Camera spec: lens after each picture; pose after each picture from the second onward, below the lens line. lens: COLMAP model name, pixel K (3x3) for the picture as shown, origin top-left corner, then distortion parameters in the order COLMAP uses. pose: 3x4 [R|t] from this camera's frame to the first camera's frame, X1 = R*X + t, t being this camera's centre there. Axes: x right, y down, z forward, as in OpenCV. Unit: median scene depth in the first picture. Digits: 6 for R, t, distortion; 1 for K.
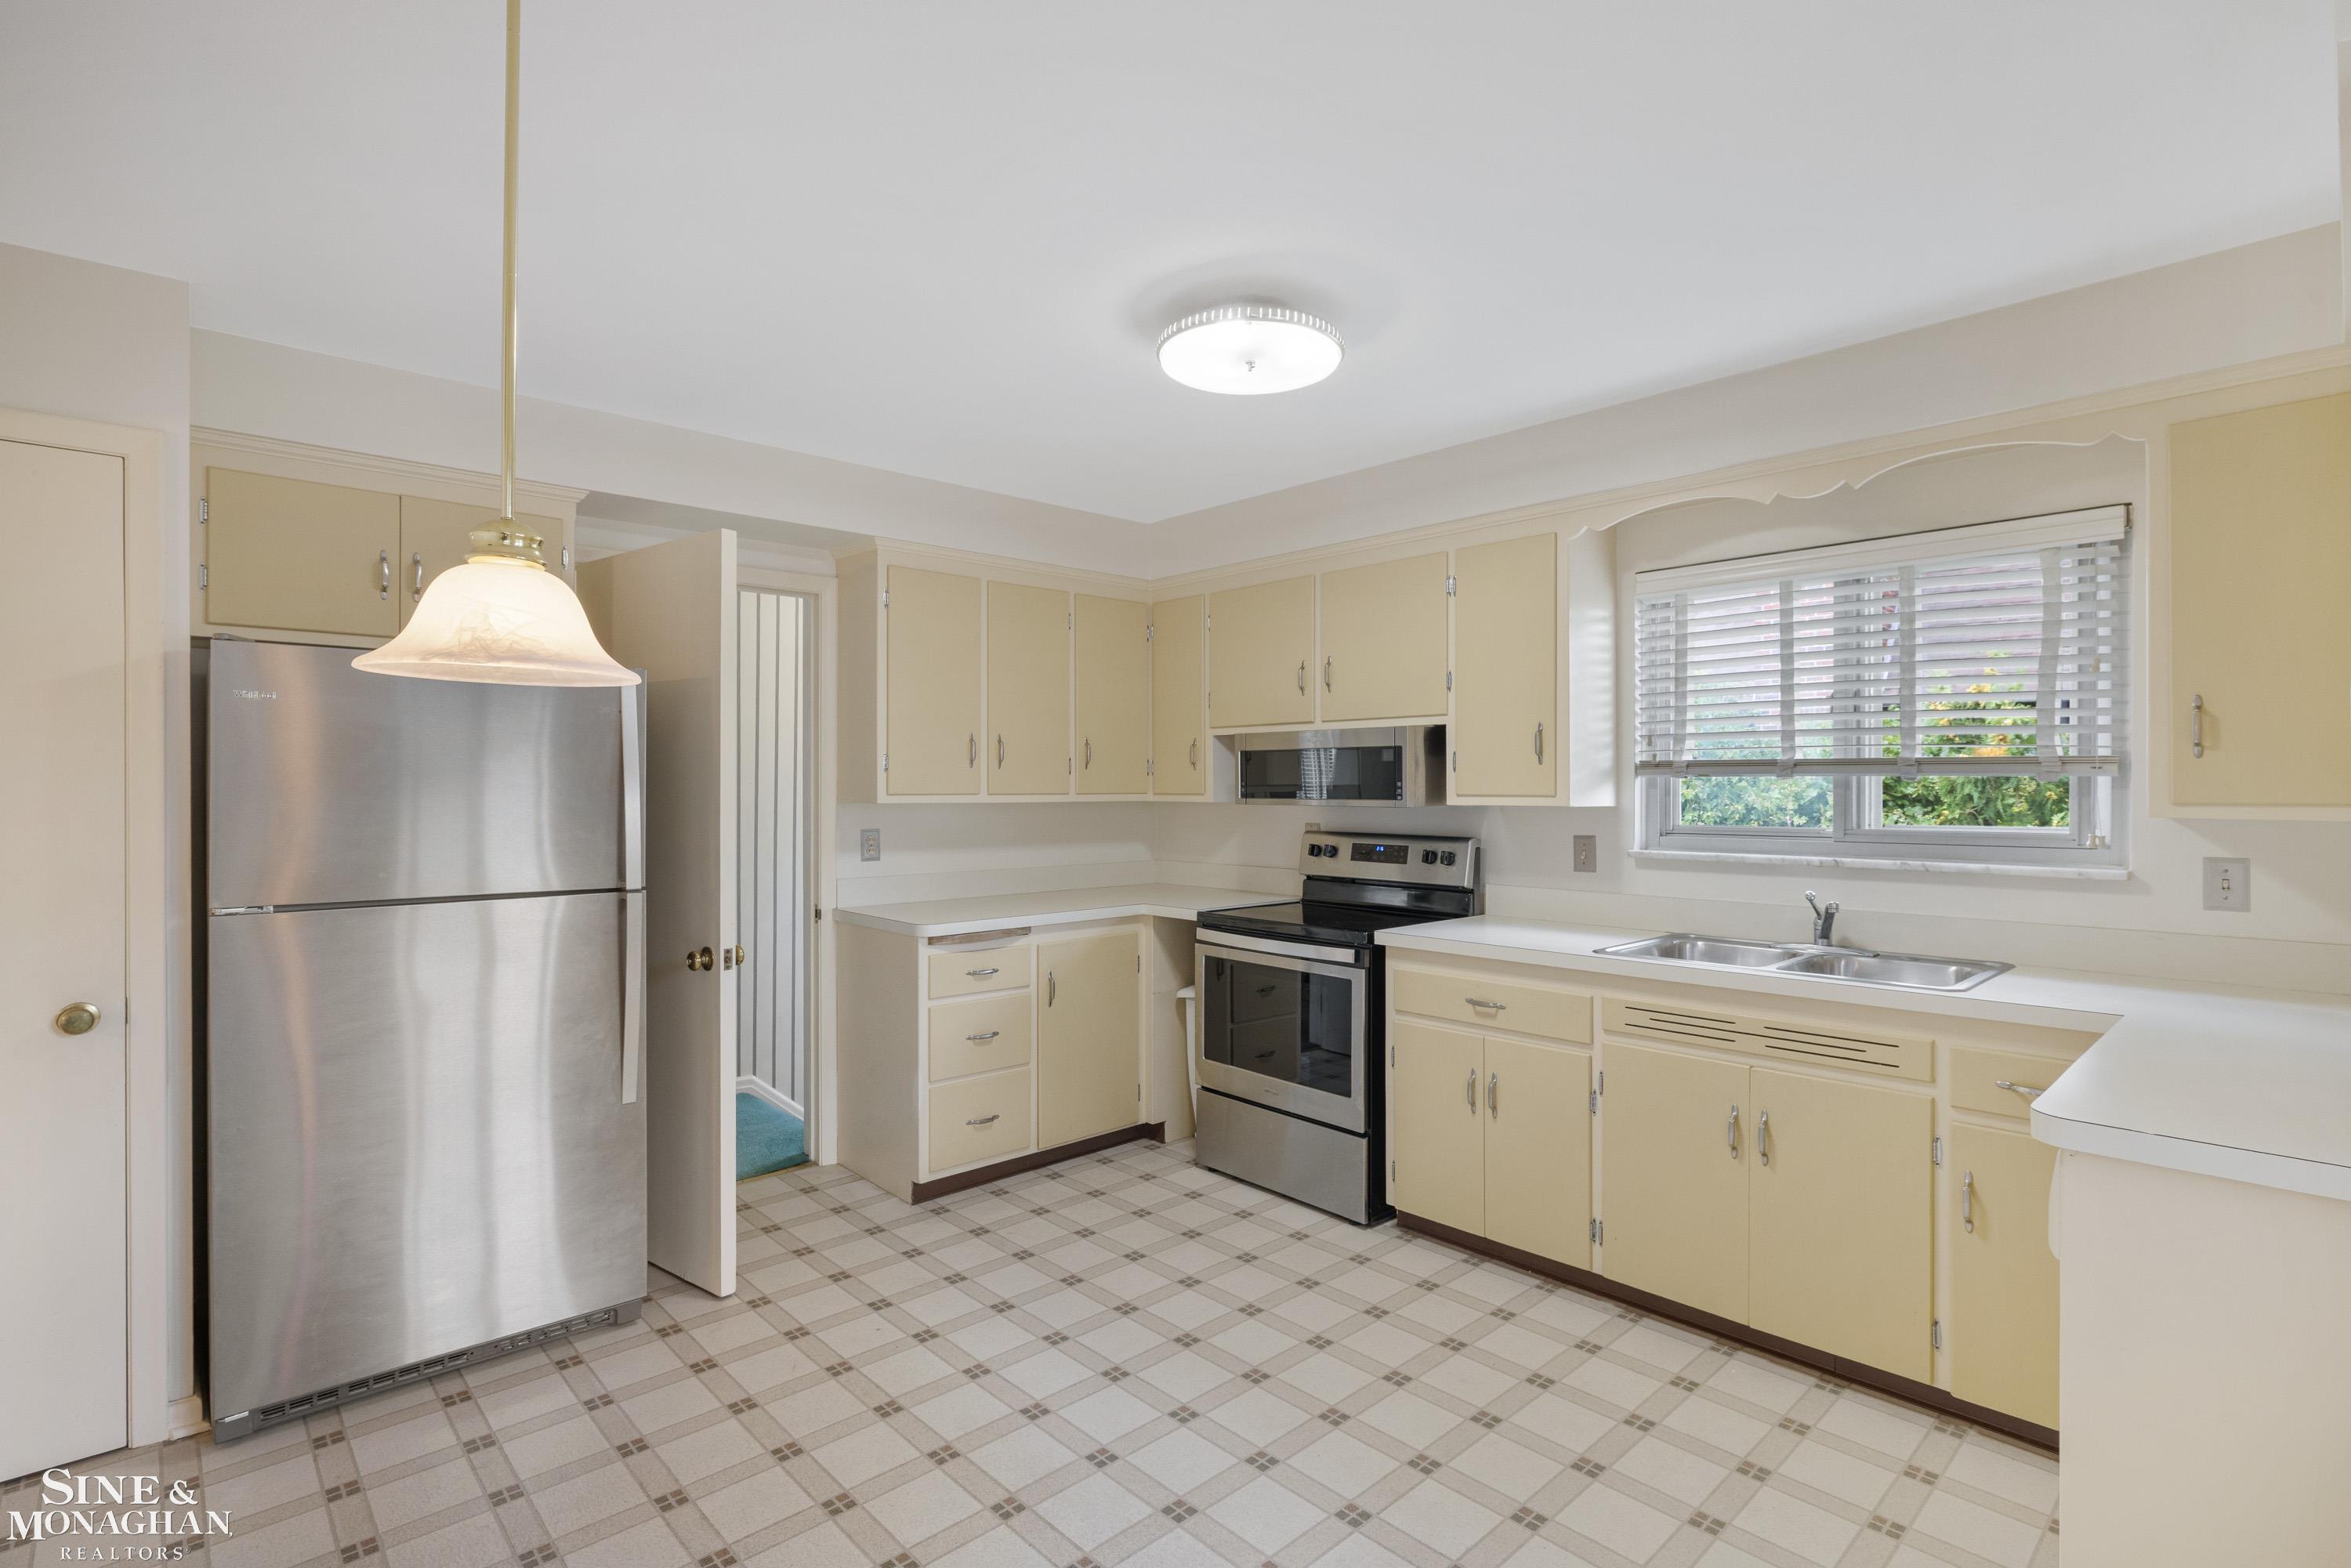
lens RADIAL K [[1123.8, 0, 1176.8], [0, 1123.8, 788.5], [0, 0, 1]] dist [-0.016493, 0.000336]
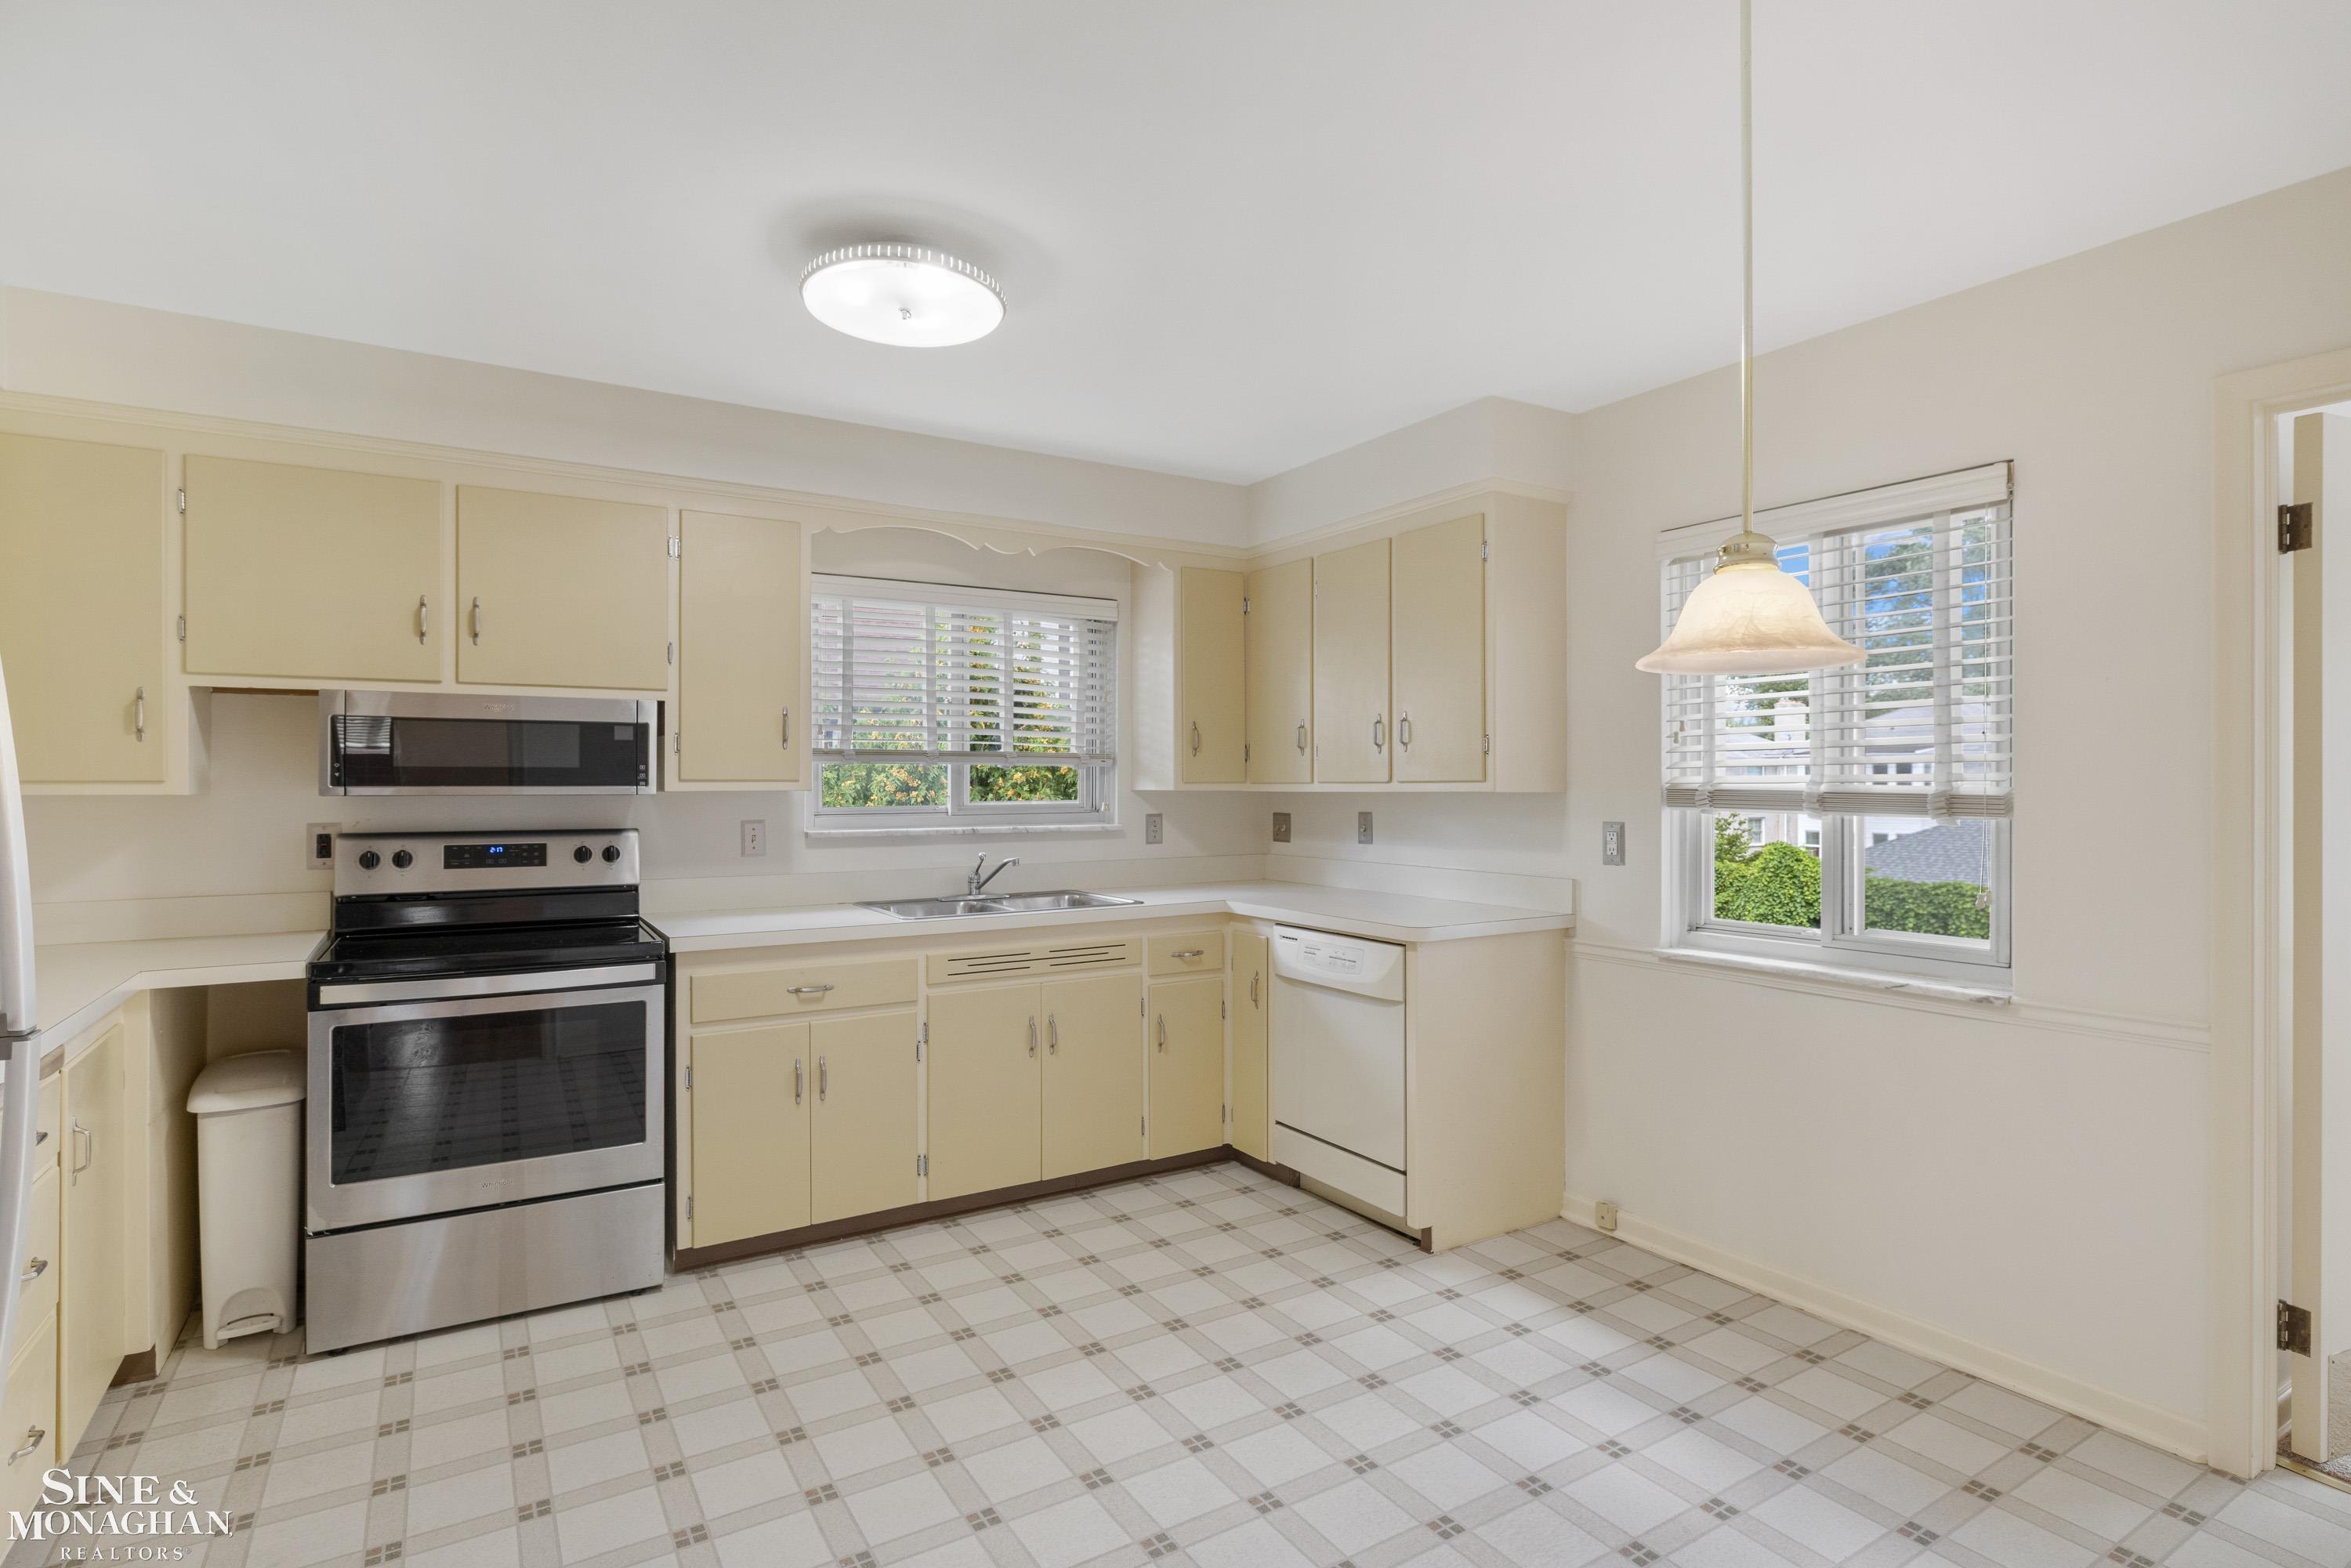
lens RADIAL K [[1181.1, 0, 1181.2], [0, 1181.1, 782.5], [0, 0, 1]] dist [-0.001624, 0.001059]
pose [[0.182869, -0.000131, 0.983137, -0.649478], [0.002121, 0.999998, -0.000262, 0.009263], [-0.983135, 0.002133, 0.182868, 0.454408]]
